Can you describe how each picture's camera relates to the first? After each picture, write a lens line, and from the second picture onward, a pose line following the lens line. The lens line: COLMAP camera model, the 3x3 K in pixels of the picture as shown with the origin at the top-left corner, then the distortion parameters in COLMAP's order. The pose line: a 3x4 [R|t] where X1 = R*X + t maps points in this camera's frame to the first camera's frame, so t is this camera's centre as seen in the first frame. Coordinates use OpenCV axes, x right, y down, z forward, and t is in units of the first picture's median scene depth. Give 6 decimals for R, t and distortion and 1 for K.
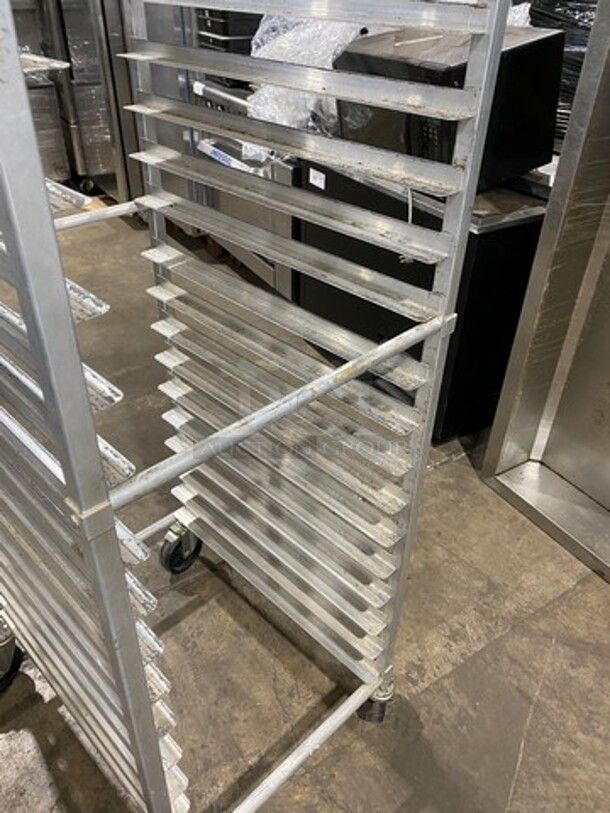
lens RADIAL K [[624.6, 0, 305.4], [0, 624.6, 396.3], [0, 0, 1]] dist [-0.005724, 0.003407]
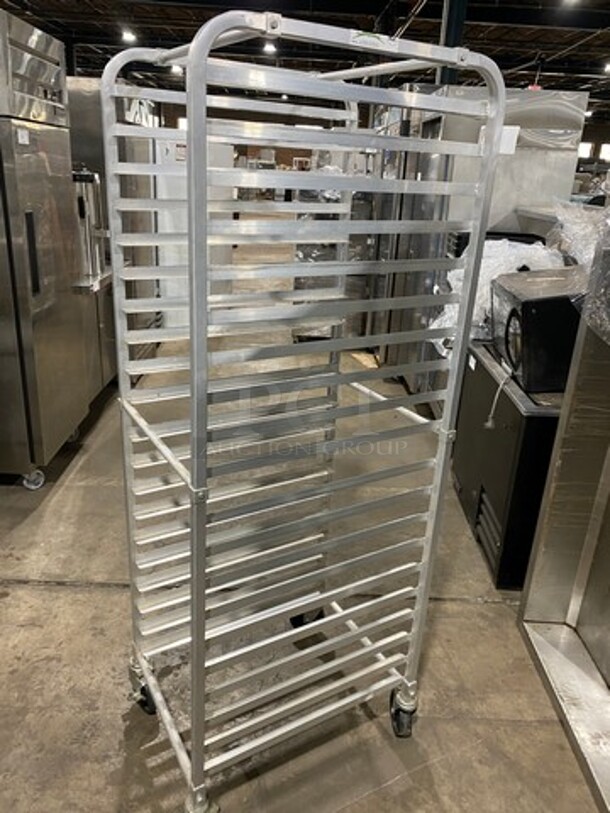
lens RADIAL K [[624.6, 0, 305.4], [0, 624.6, 396.3], [0, 0, 1]] dist [-0.005724, 0.003407]
pose [[0.845924, 0.208761, -0.490746, 0.455835], [-0.331528, 0.926638, -0.177286, 0.081696], [0.417733, 0.312667, 0.853076, -0.299847]]
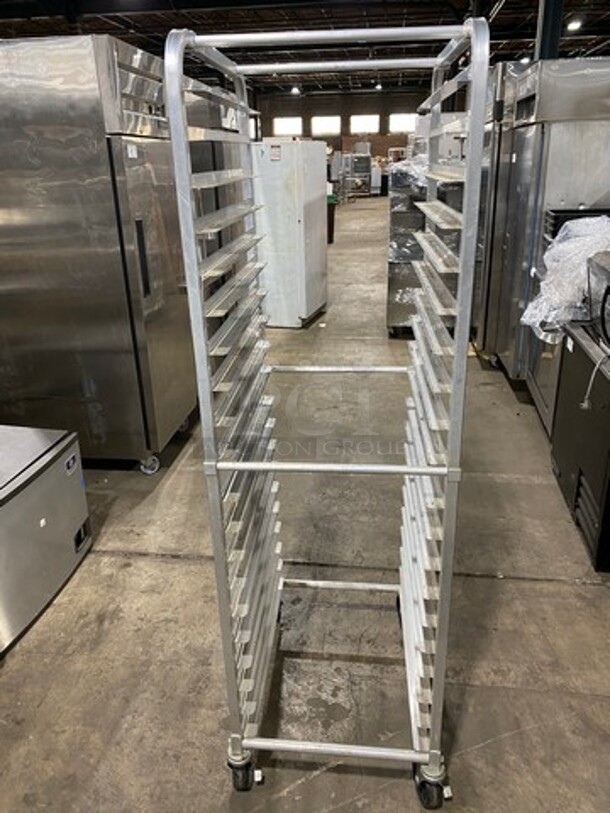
lens RADIAL K [[624.6, 0, 307.5], [0, 624.6, 405.6], [0, 0, 1]] dist [-0.003696, -0.003217]
pose [[0.762374, 0.203287, -0.614379, 0.506796], [-0.333677, 0.936929, -0.104042, 0.103873], [0.554479, 0.284322, 0.782122, -0.332753]]
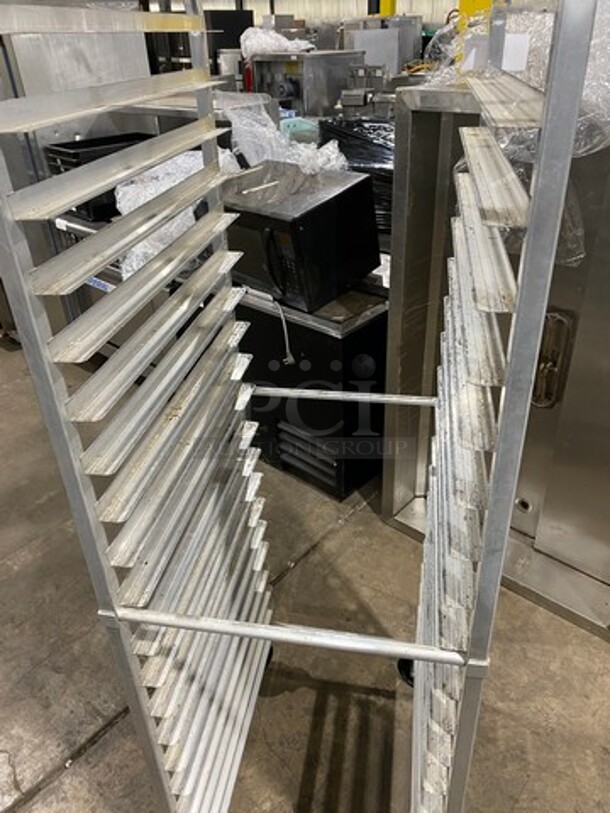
lens RADIAL K [[620.2, 0, 323.0], [0, 620.2, 393.1], [0, 0, 1]] dist [0.025606, -0.003458]
pose [[0.953358, -0.194596, 0.230739, -0.066786], [0.212149, 0.975765, -0.053626, -0.076921], [-0.214711, 0.100076, 0.971537, -0.194606]]
